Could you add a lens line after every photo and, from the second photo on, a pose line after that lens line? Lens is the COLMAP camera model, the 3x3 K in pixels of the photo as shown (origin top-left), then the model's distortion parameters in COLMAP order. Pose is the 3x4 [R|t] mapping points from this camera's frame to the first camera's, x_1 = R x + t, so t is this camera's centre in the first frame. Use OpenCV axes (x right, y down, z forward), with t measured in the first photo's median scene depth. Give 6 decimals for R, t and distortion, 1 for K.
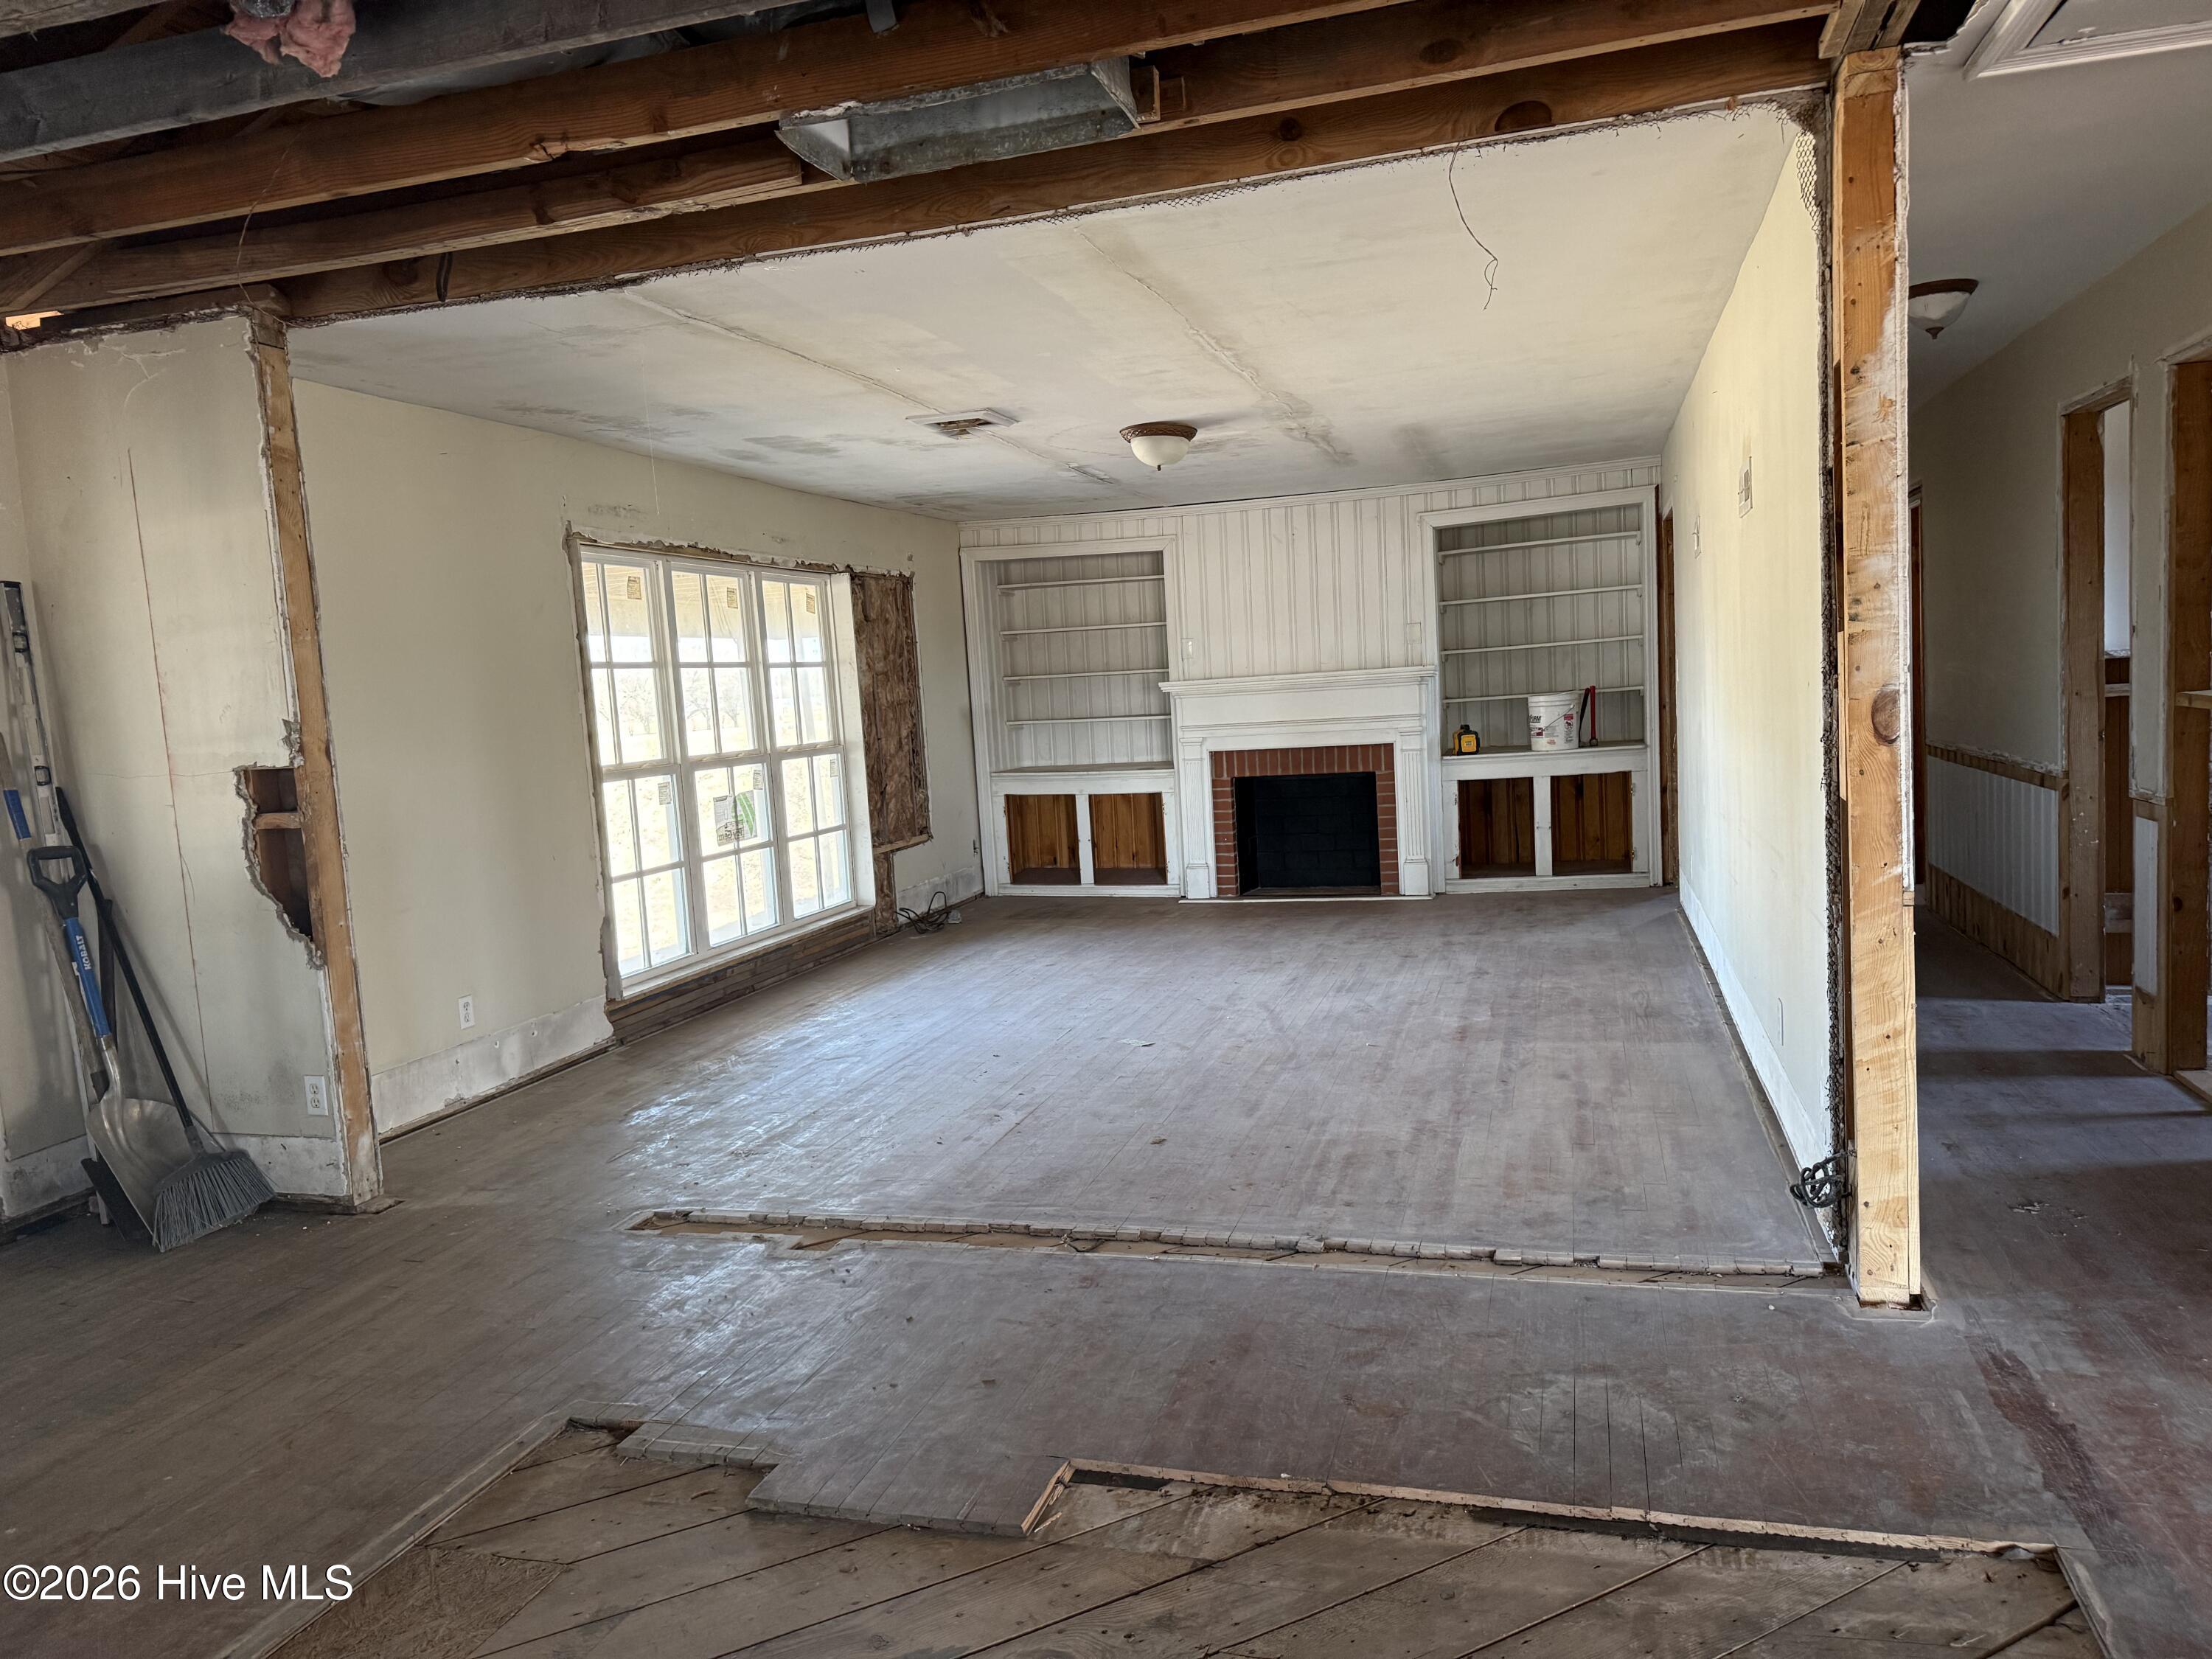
lens RADIAL K [[1559.1, 0, 1141.5], [0, 1559.1, 835.8], [0, 0, 1]] dist [0.112905, -0.169736]
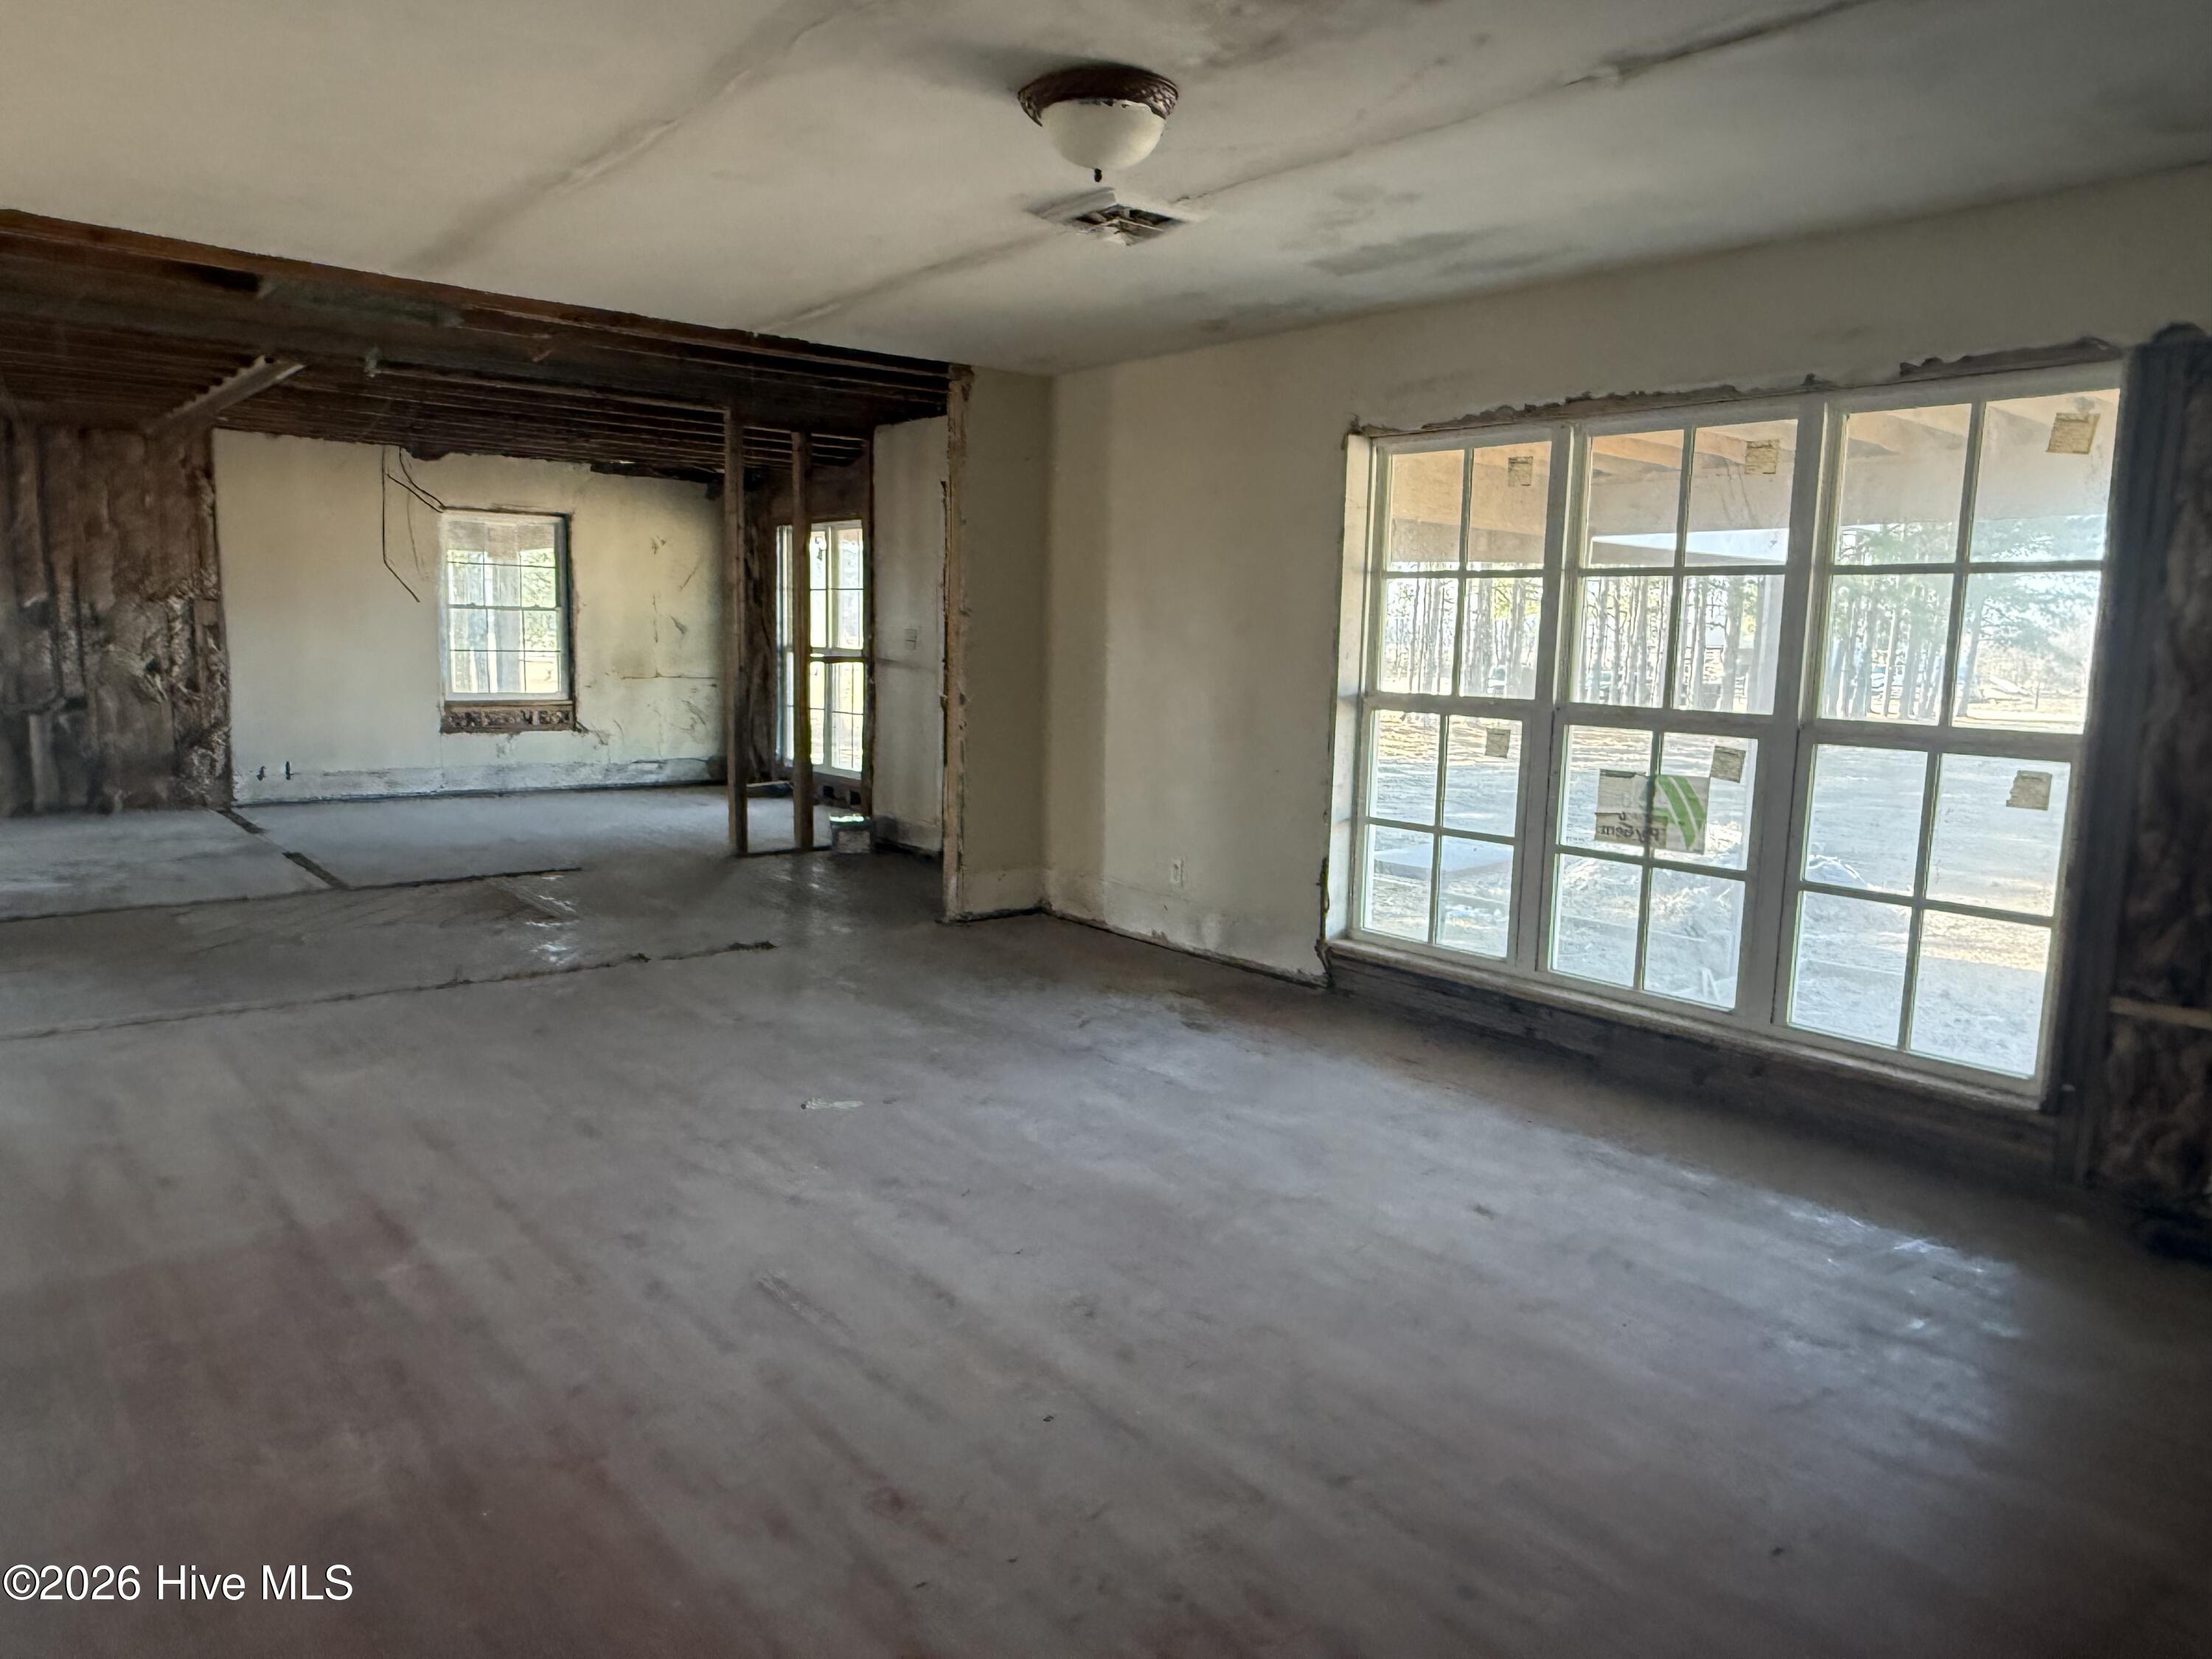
lens RADIAL K [[1436.7, 0, 1042.9], [0, 1436.7, 833.3], [0, 0, 1]] dist [0.003198, 0.002055]
pose [[-0.591066, 0.159630, -0.790670, 0.323710], [-0.069744, 0.966438, 0.247253, -0.118446], [0.803603, 0.201288, -0.560095, 1.023008]]
